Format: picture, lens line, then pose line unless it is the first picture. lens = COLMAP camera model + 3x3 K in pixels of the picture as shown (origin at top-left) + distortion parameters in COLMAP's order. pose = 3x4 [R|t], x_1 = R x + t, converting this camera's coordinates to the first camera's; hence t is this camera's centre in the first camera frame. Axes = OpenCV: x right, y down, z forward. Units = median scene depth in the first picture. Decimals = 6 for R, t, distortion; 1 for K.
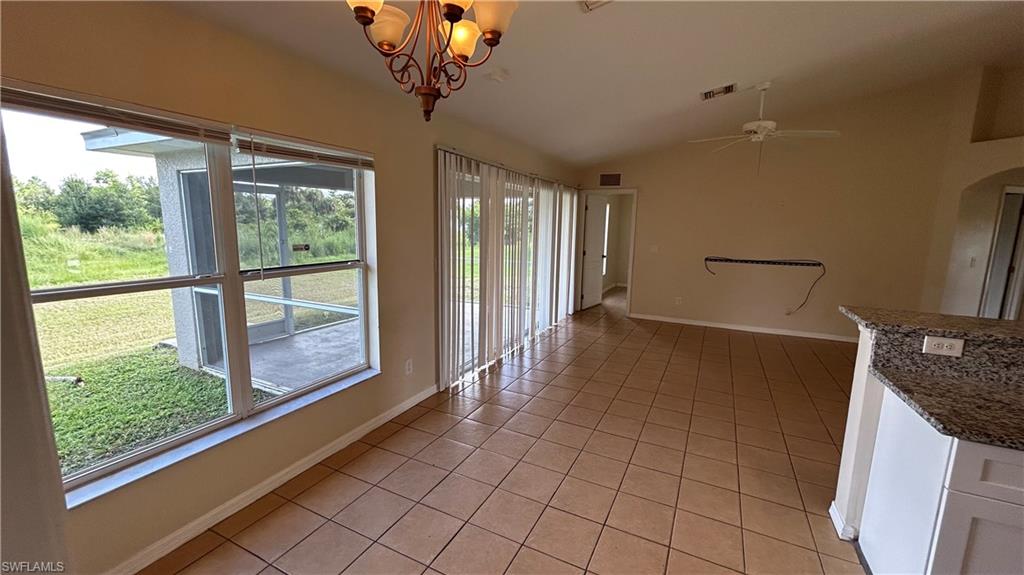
lens RADIAL K [[412.8, 0, 513.3], [0, 412.8, 285.8], [0, 0, 1]] dist [0.002008, 0.000232]
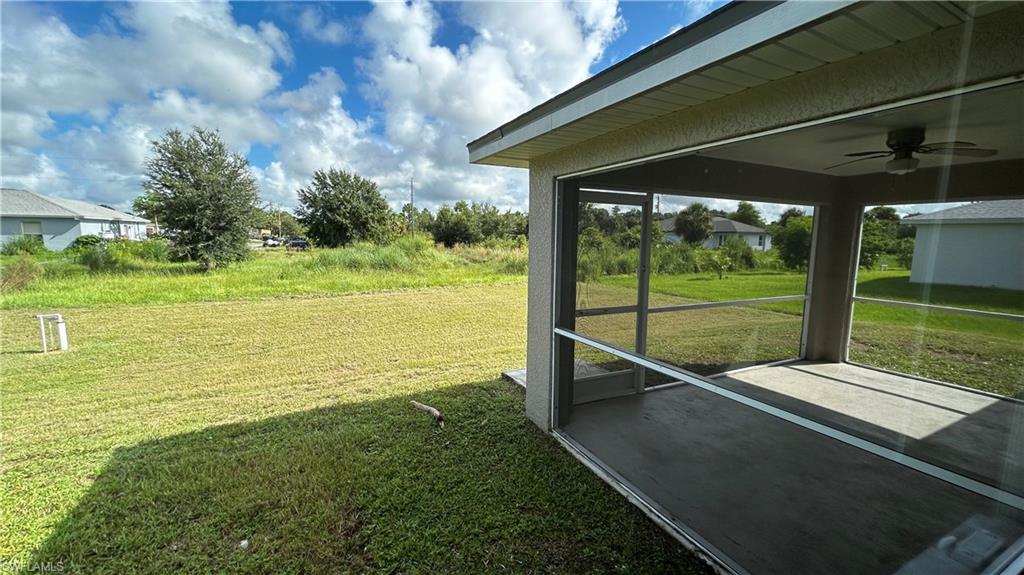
lens RADIAL K [[412.8, 0, 511.1], [0, 412.8, 285.9], [0, 0, 1]] dist [0.002008, 0.000232]
pose [[0.801127, 0.067050, -0.594727, -0.076991], [-0.091121, 0.995785, -0.010479, -0.011548], [0.591518, 0.062587, 0.803859, 0.065834]]
